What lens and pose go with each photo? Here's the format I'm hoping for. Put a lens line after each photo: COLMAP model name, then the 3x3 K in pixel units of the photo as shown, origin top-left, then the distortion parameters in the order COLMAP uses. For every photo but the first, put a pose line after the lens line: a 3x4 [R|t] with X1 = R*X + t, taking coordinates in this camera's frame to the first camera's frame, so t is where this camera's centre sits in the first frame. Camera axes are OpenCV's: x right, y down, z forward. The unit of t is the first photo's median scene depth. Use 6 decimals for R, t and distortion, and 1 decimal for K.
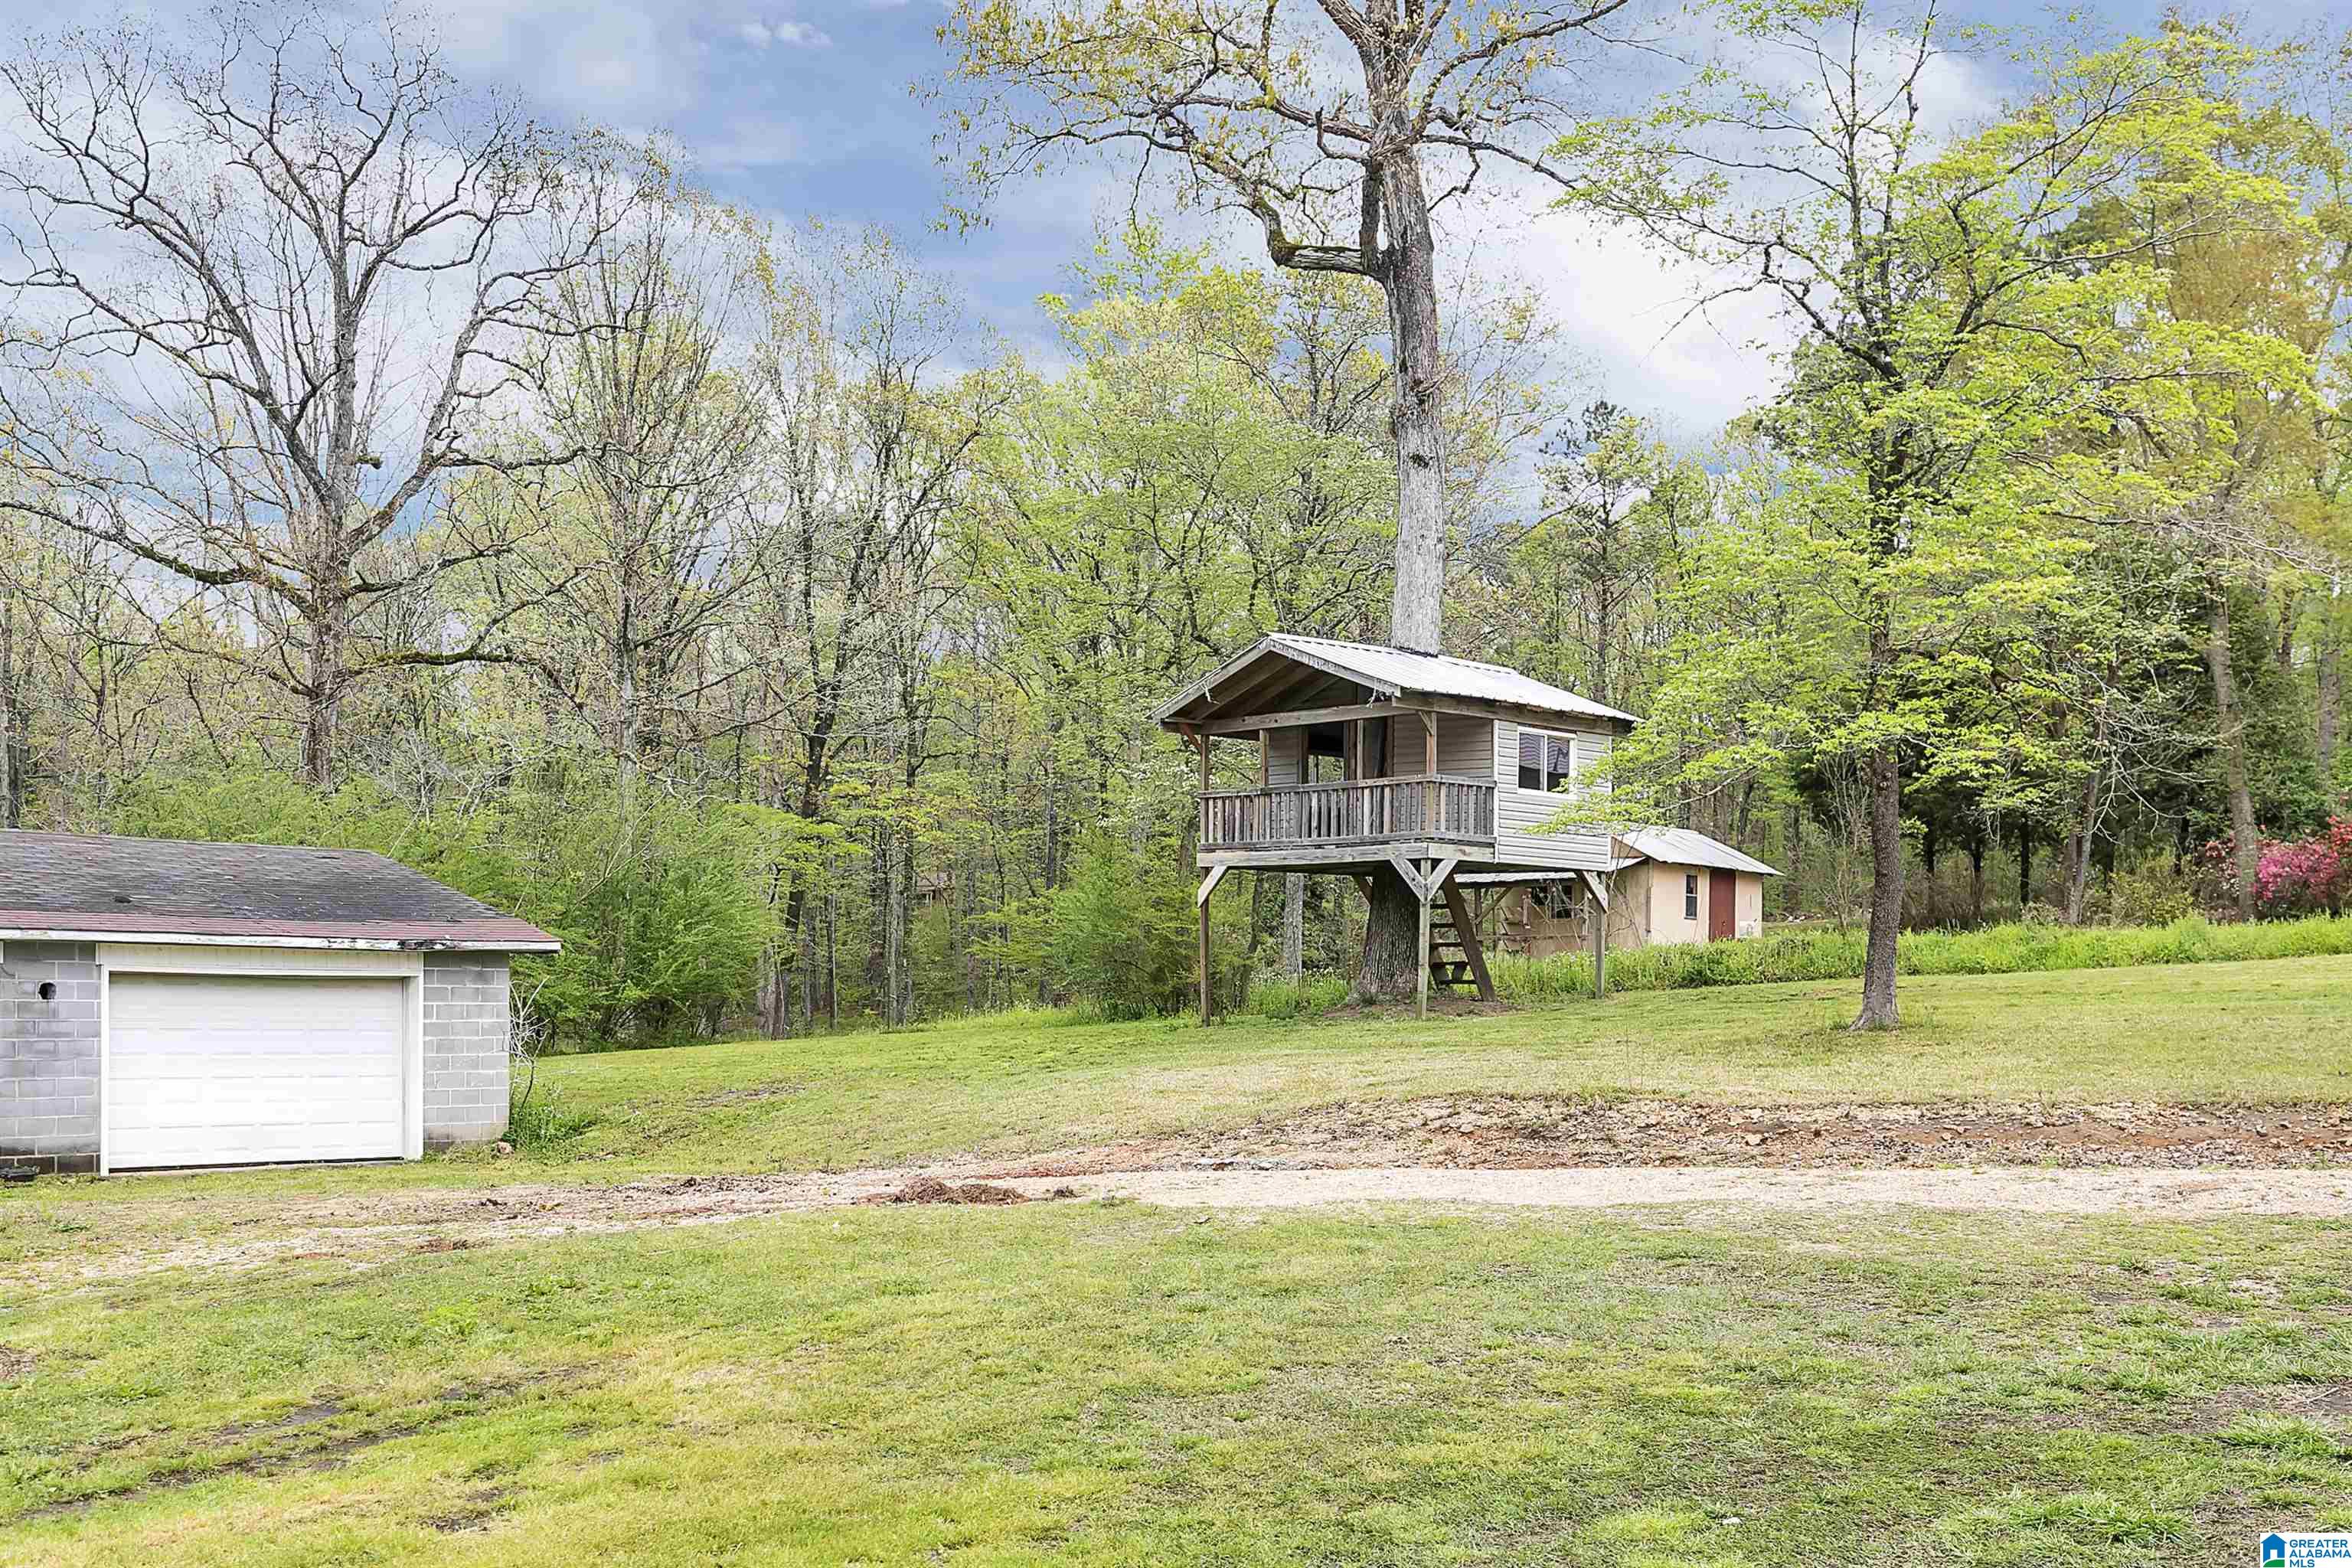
lens RADIAL K [[2434.5, 0, 1211.5], [0, 2434.5, 968.5], [0, 0, 1]] dist [-0.005119, 0.003446]
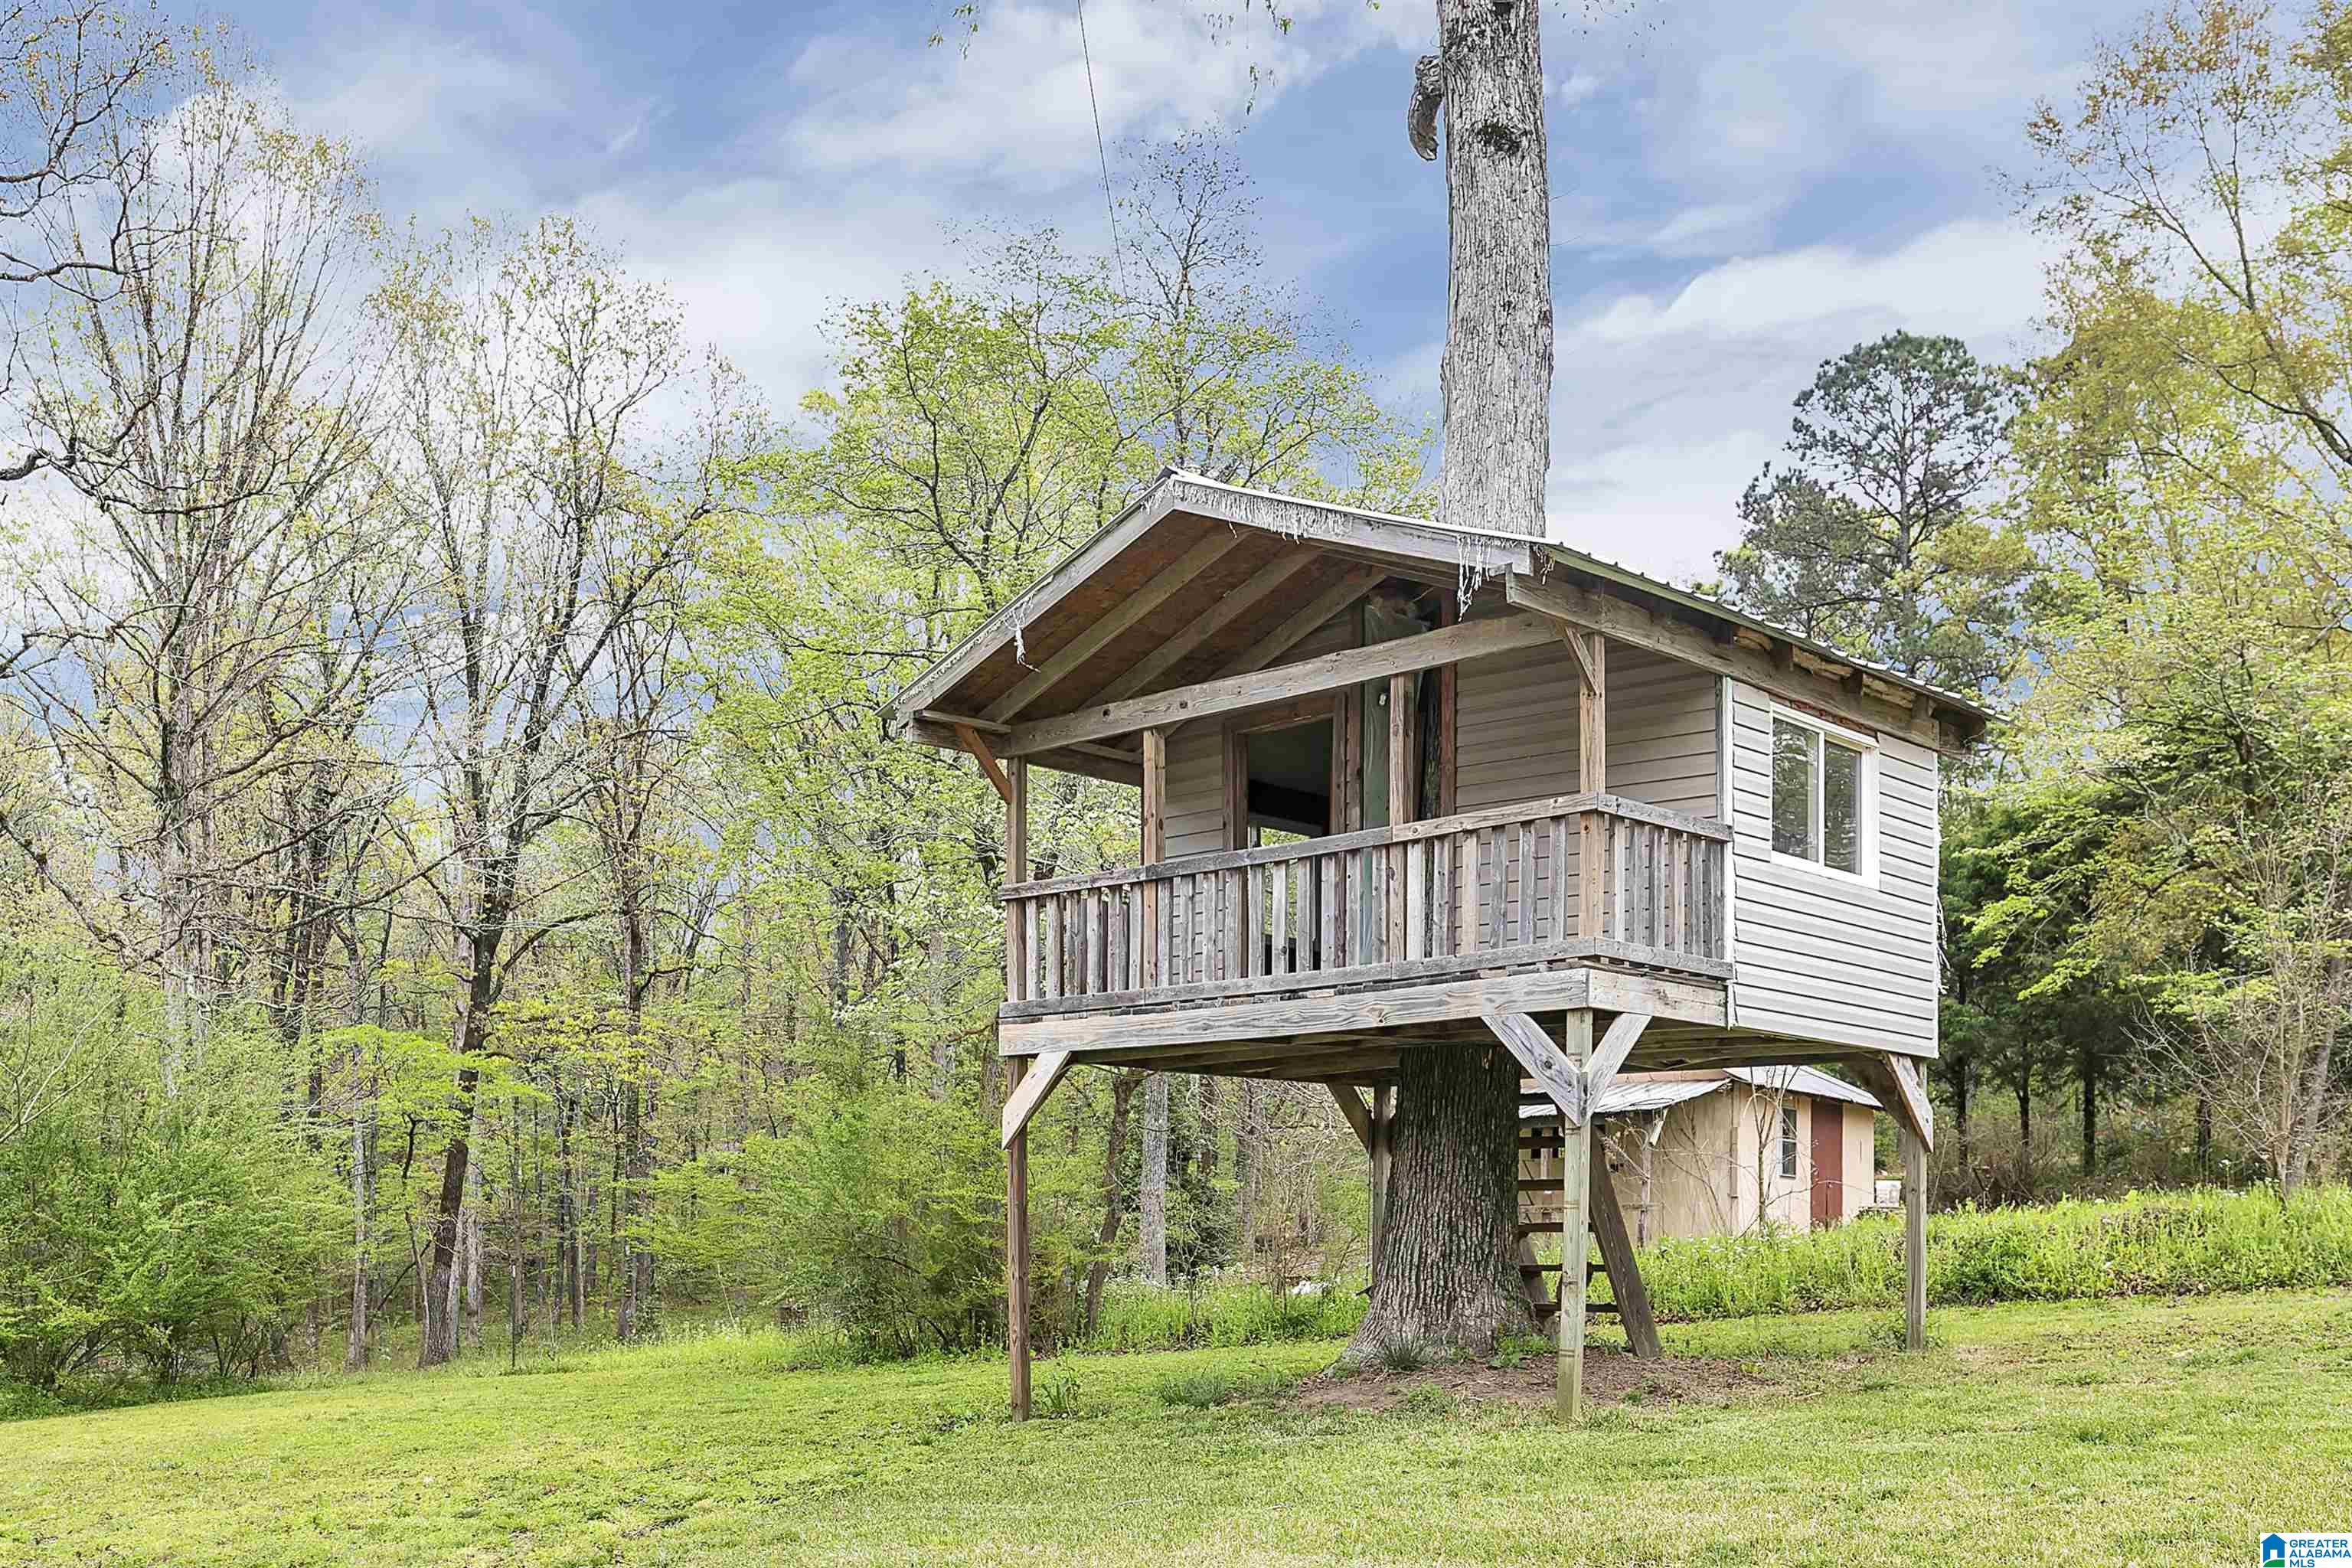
lens RADIAL K [[2434.5, 0, 1211.5], [0, 2434.5, 968.5], [0, 0, 1]] dist [-0.005119, 0.003446]
pose [[0.997402, -0.002347, 0.072001, 0.000544], [0.010440, 0.993627, -0.112233, -0.007866], [-0.071279, 0.112693, 0.991070, 0.579225]]
